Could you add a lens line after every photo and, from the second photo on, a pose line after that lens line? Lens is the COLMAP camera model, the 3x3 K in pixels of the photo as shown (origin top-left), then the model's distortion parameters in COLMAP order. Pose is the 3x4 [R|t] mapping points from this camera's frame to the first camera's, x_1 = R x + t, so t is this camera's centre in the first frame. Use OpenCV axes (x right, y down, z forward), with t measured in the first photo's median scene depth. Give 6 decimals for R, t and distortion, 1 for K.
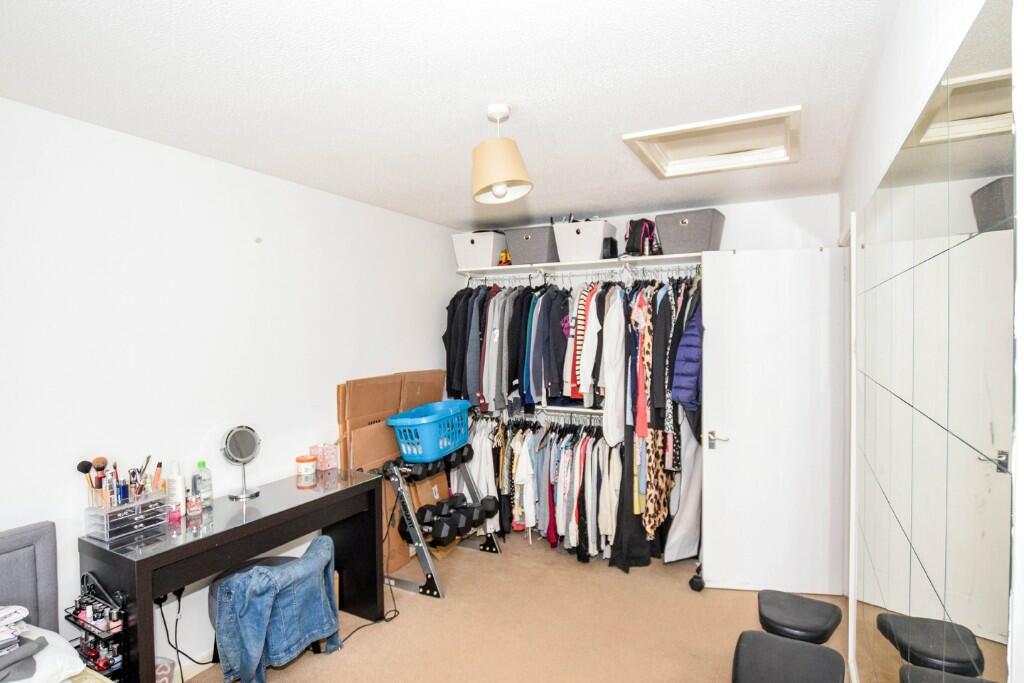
lens RADIAL K [[534.8, 0, 512.0], [0, 534.8, 341.5], [0, 0, 1]] dist [-0.000741, 0.000012]
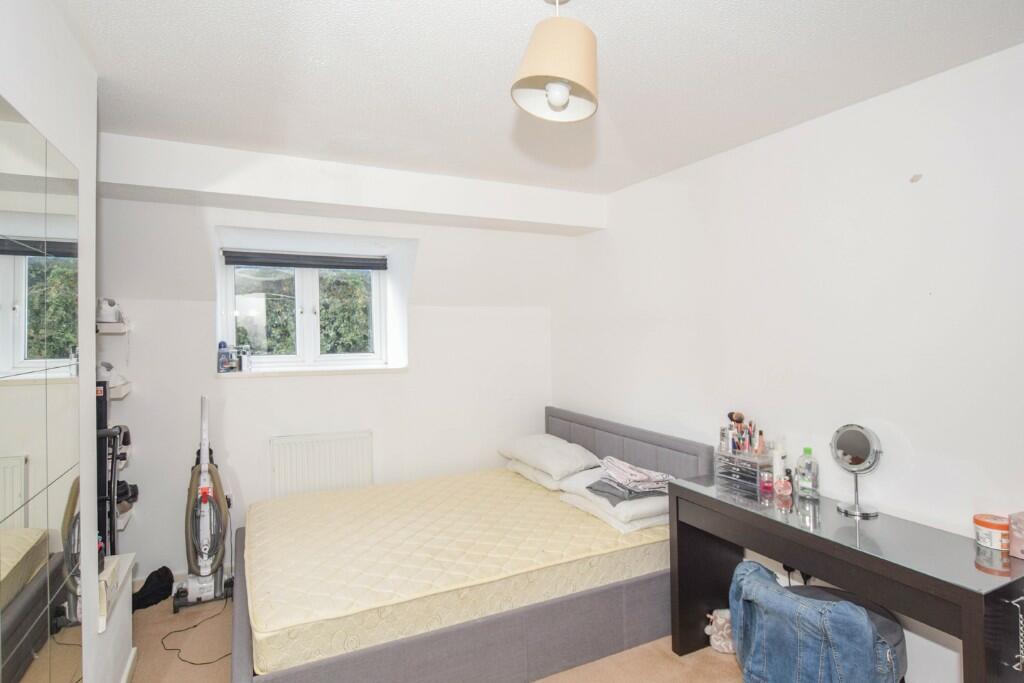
lens RADIAL K [[532.1, 0, 511.6], [0, 532.1, 322.1], [0, 0, 1]] dist [-0.000315, 0.000232]
pose [[-0.574746, -0.013016, -0.818228, 0.458264], [-0.017092, 0.999846, -0.003899, 0.016681], [0.818153, 0.011744, -0.574880, 1.062379]]
